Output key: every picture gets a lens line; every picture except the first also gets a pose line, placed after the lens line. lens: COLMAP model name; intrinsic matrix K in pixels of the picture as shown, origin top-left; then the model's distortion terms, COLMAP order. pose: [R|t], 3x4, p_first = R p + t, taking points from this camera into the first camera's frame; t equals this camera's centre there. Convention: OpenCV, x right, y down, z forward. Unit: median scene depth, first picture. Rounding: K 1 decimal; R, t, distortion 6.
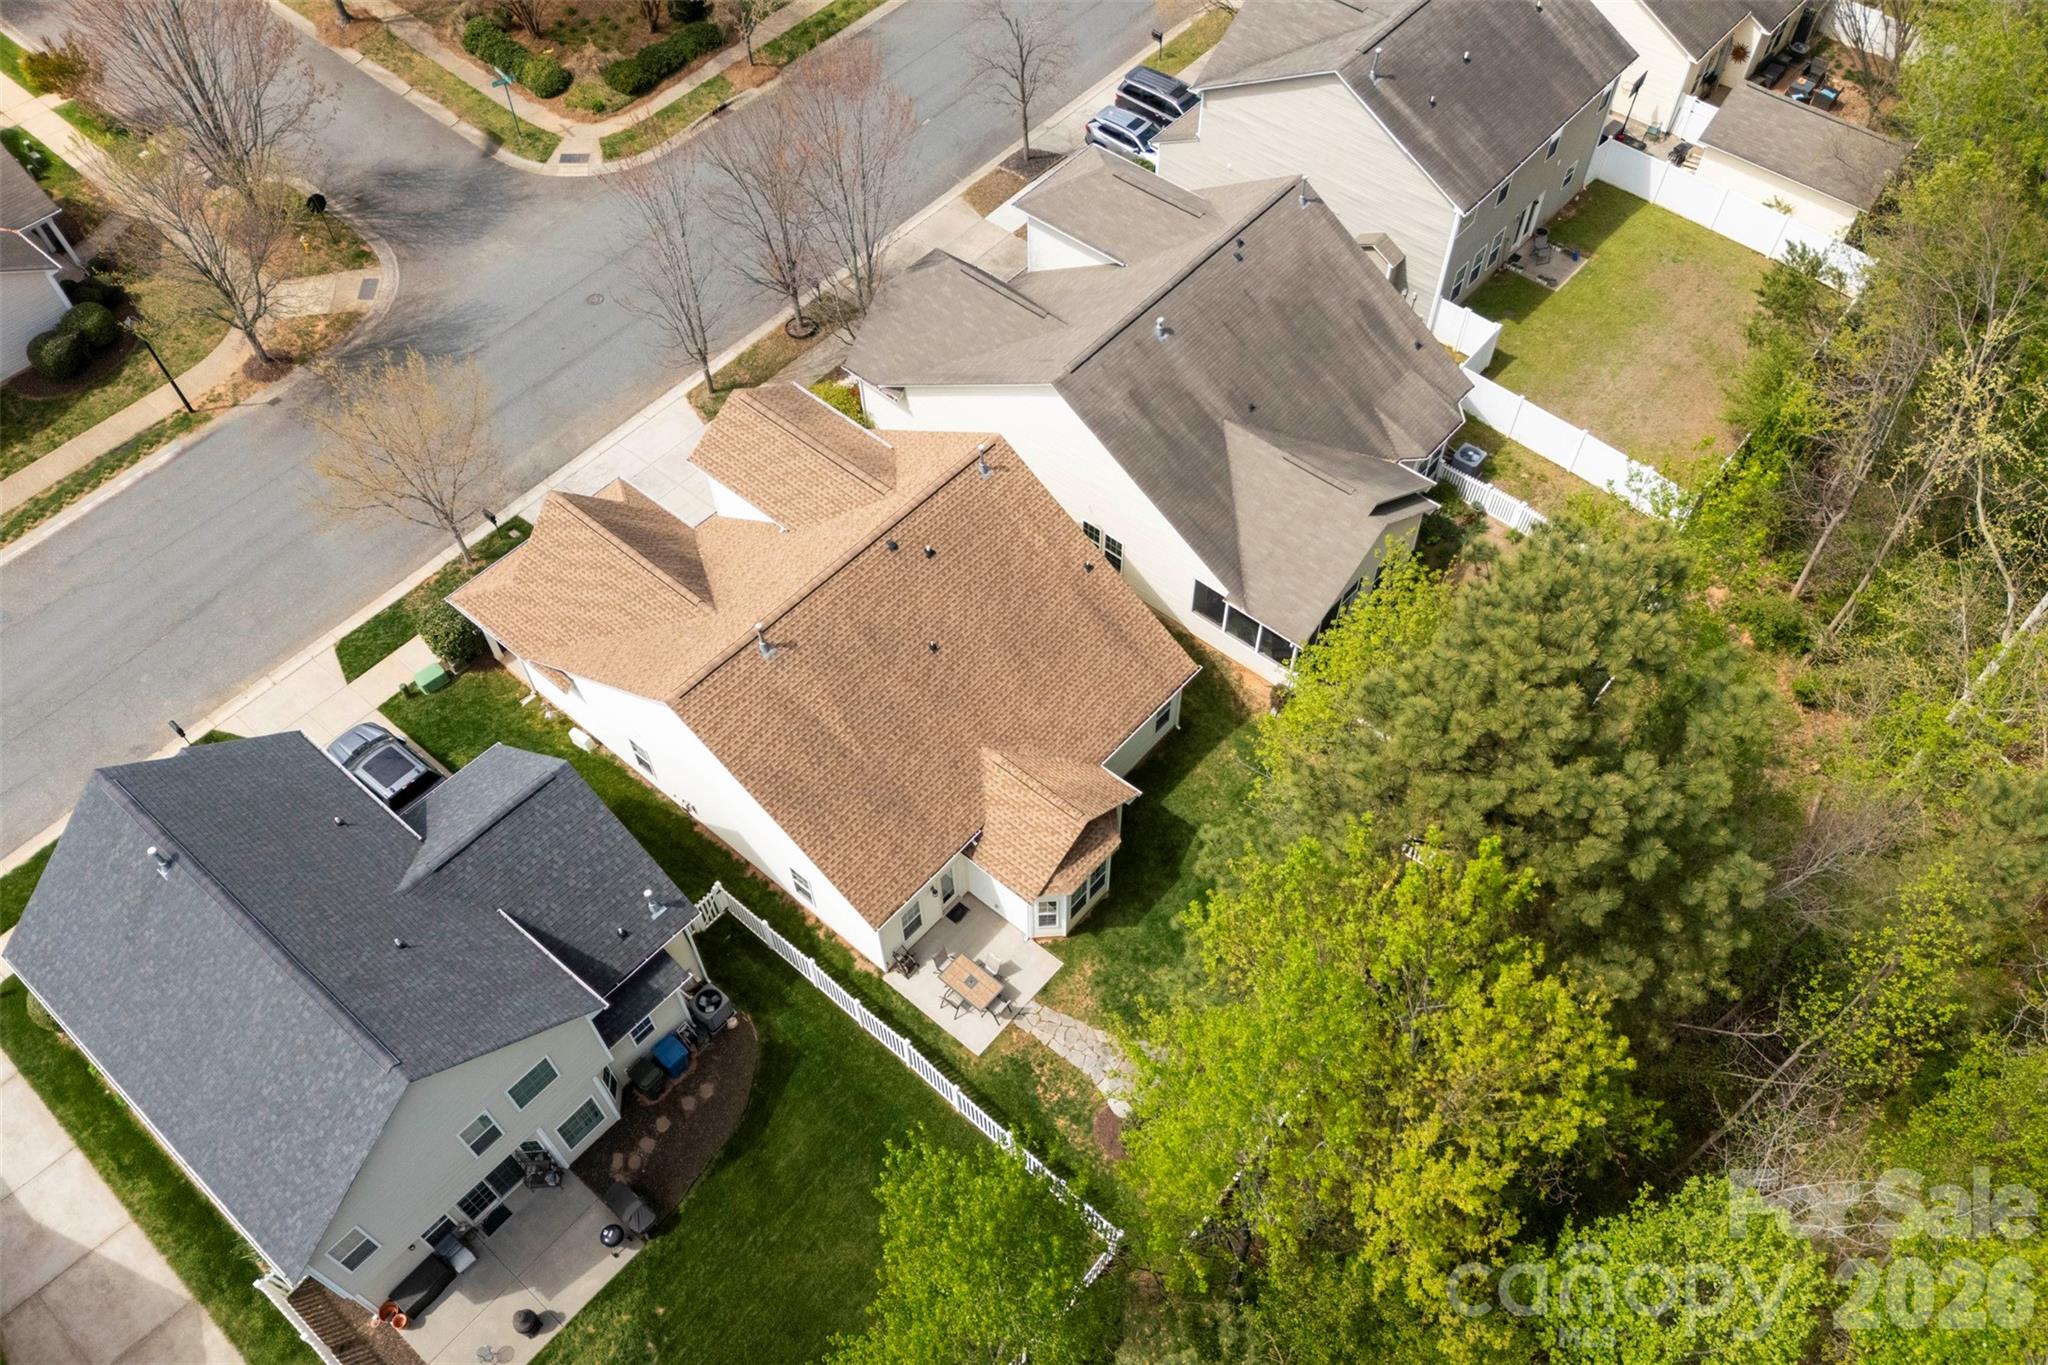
lens RADIAL K [[1360.1, 0, 1009.3], [0, 1360.1, 840.3], [0, 0, 1]] dist [0.059422, -0.053134]
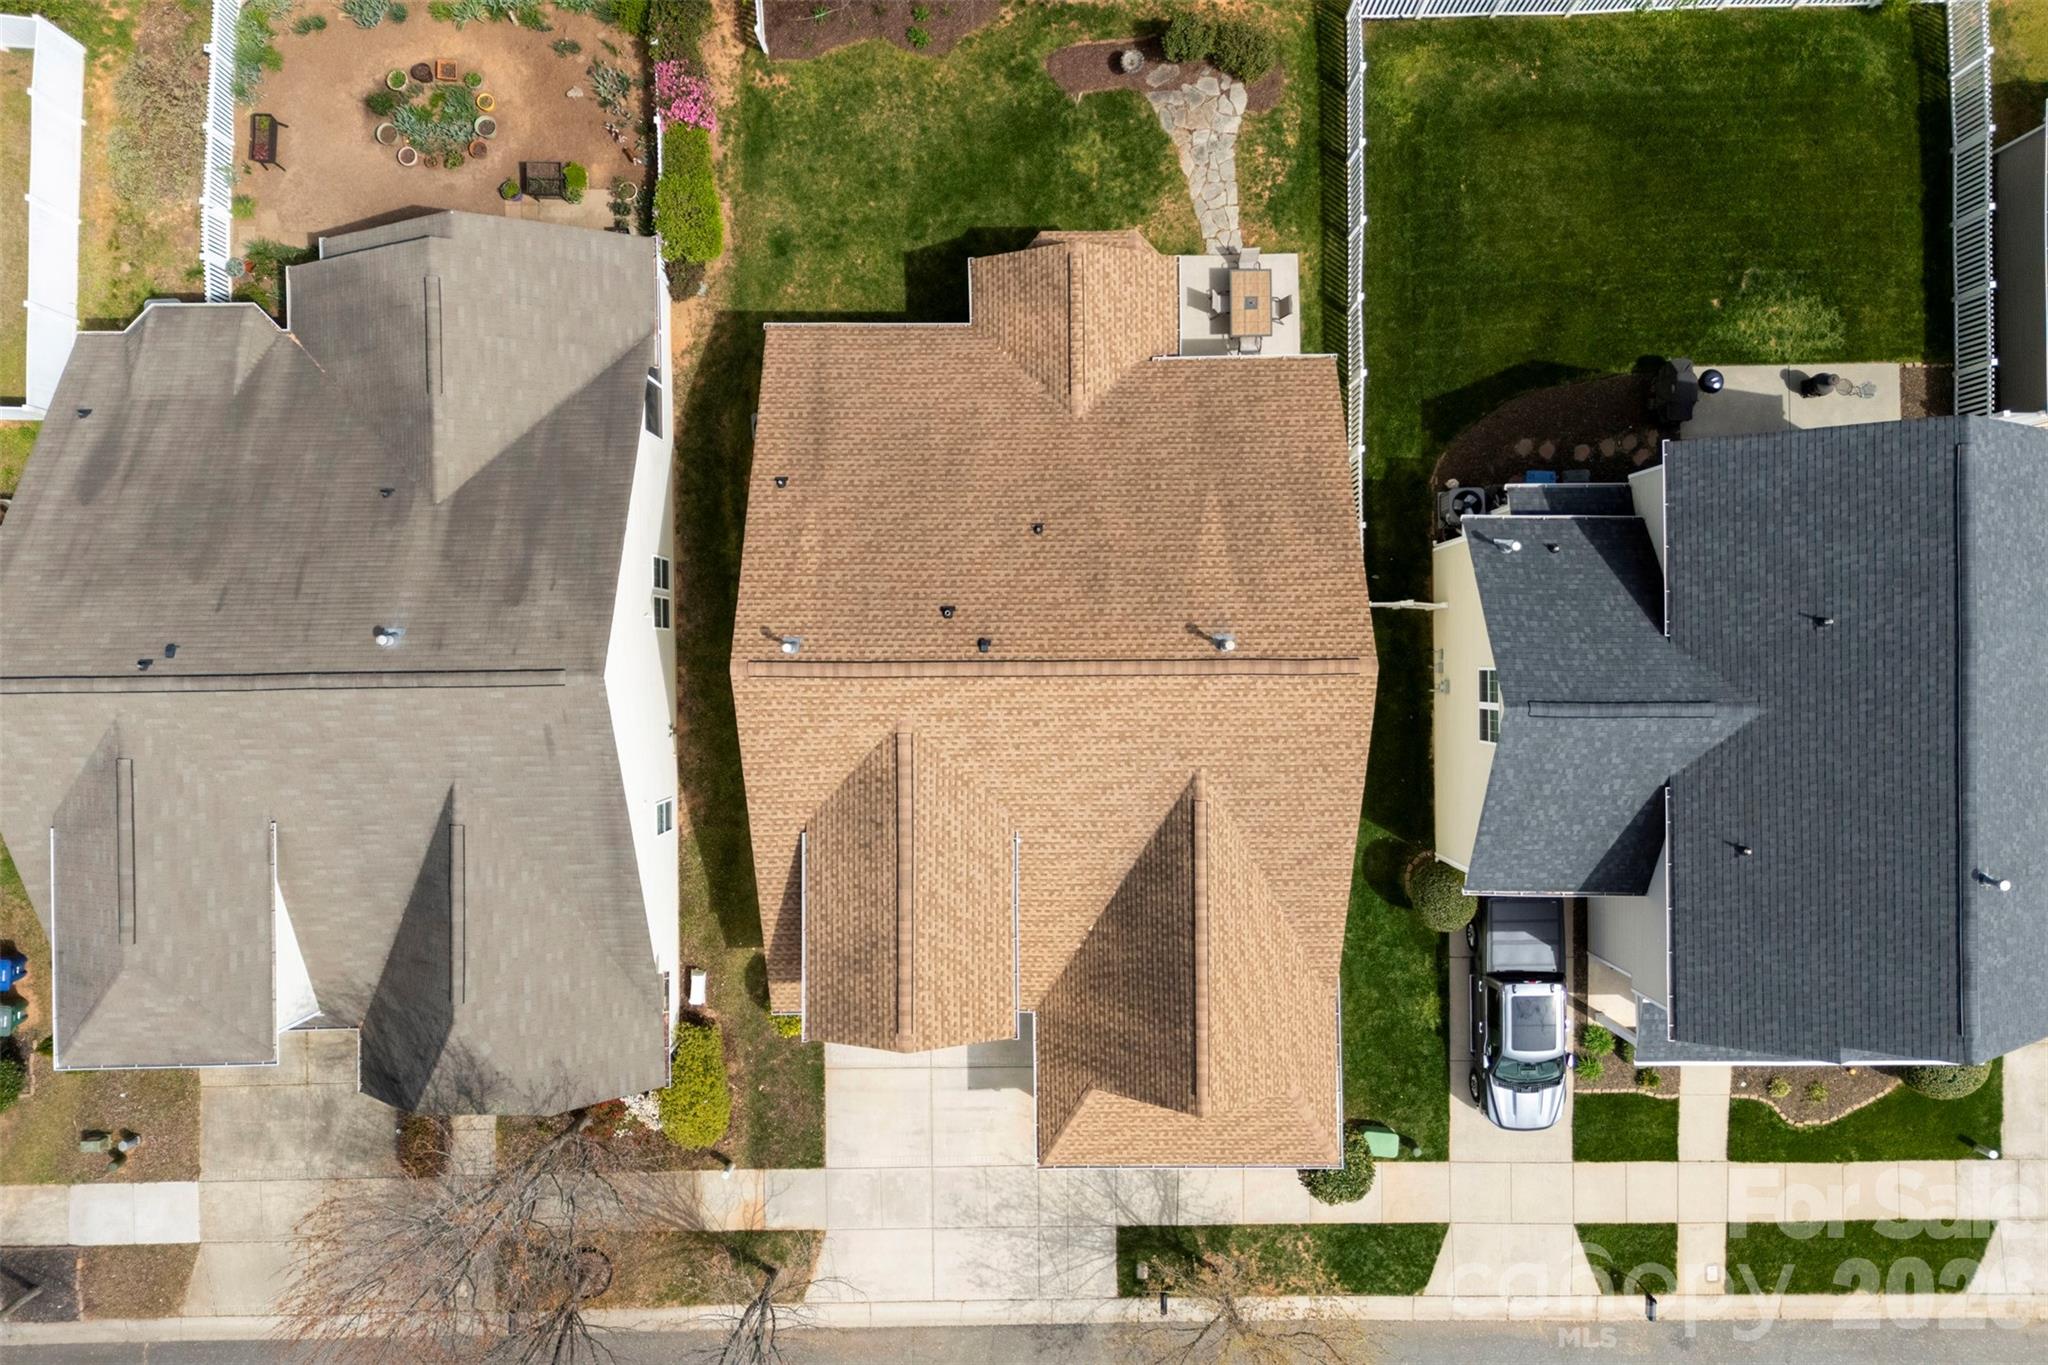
lens RADIAL K [[1367.9, 0, 1033.4], [0, 1367.9, 668.8], [0, 0, 1]] dist [0.058164, -0.051330]
pose [[-0.665514, -0.746330, 0.009050, -0.103127], [0.646098, -0.569981, 0.507621, -0.494927], [-0.373695, 0.343676, 0.861533, 0.319442]]
